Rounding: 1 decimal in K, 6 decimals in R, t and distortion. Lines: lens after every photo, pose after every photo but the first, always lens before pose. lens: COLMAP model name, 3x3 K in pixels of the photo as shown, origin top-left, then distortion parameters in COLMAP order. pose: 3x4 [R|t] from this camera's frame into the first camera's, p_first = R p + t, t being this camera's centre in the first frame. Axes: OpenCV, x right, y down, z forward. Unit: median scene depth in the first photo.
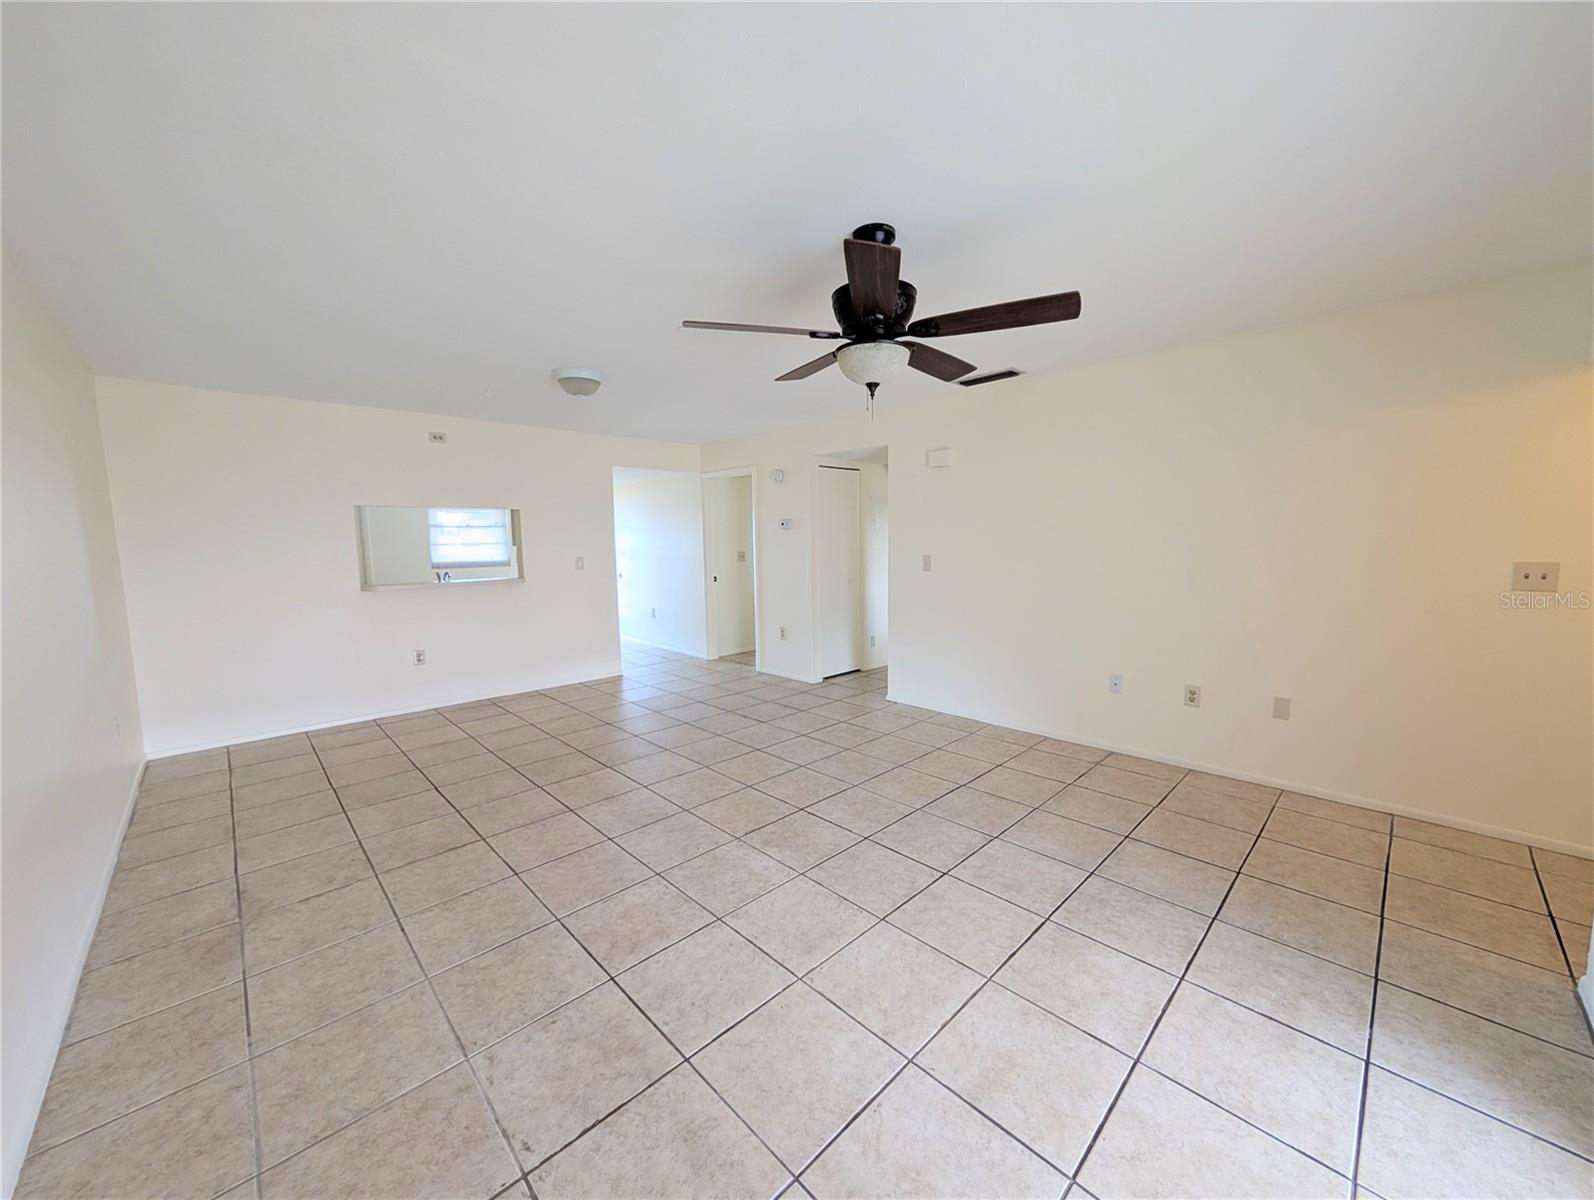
lens RADIAL K [[605.4, 0, 800.3], [0, 605.4, 594.8], [0, 0, 1]] dist [-0.001320, 0.000374]
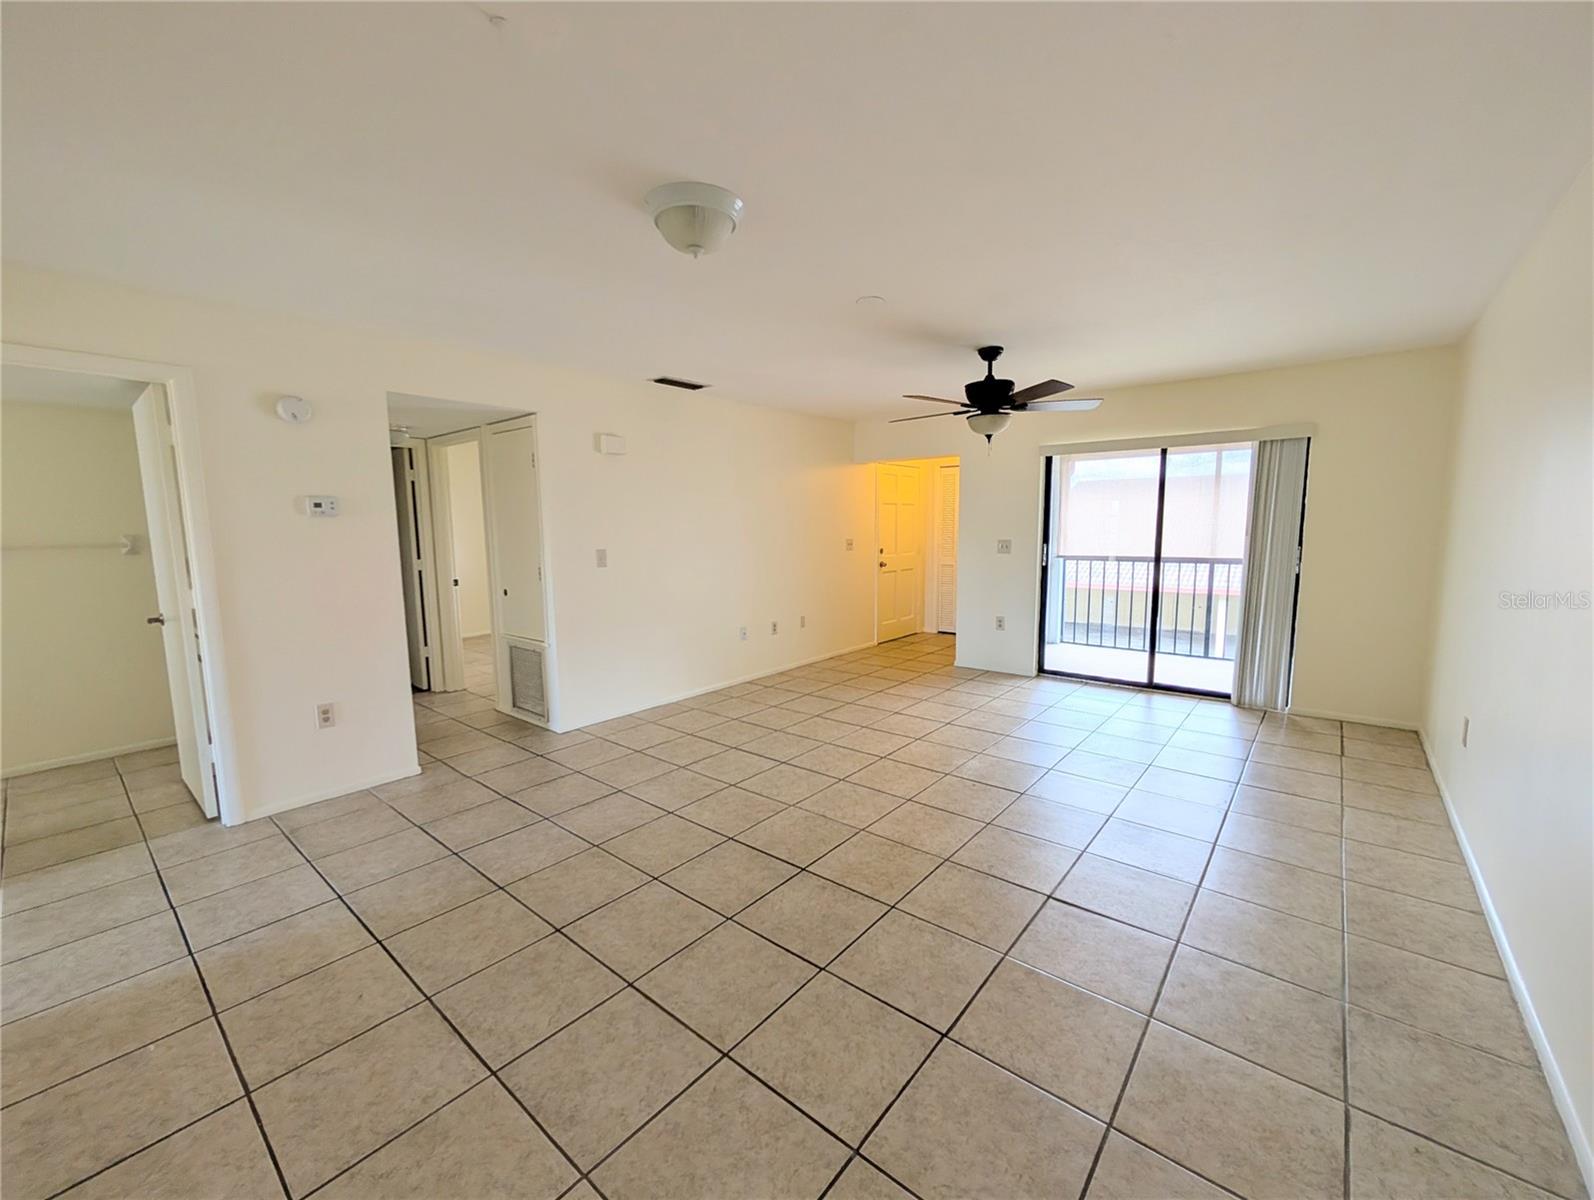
lens RADIAL K [[637.3, 0, 791.5], [0, 637.3, 599.9], [0, 0, 1]] dist [-0.000862, 0.000442]
pose [[-0.096879, -0.102529, 0.990001, -1.033806], [0.105490, 0.988020, 0.112647, -0.093223], [-0.989690, 0.115349, -0.084903, 1.096917]]
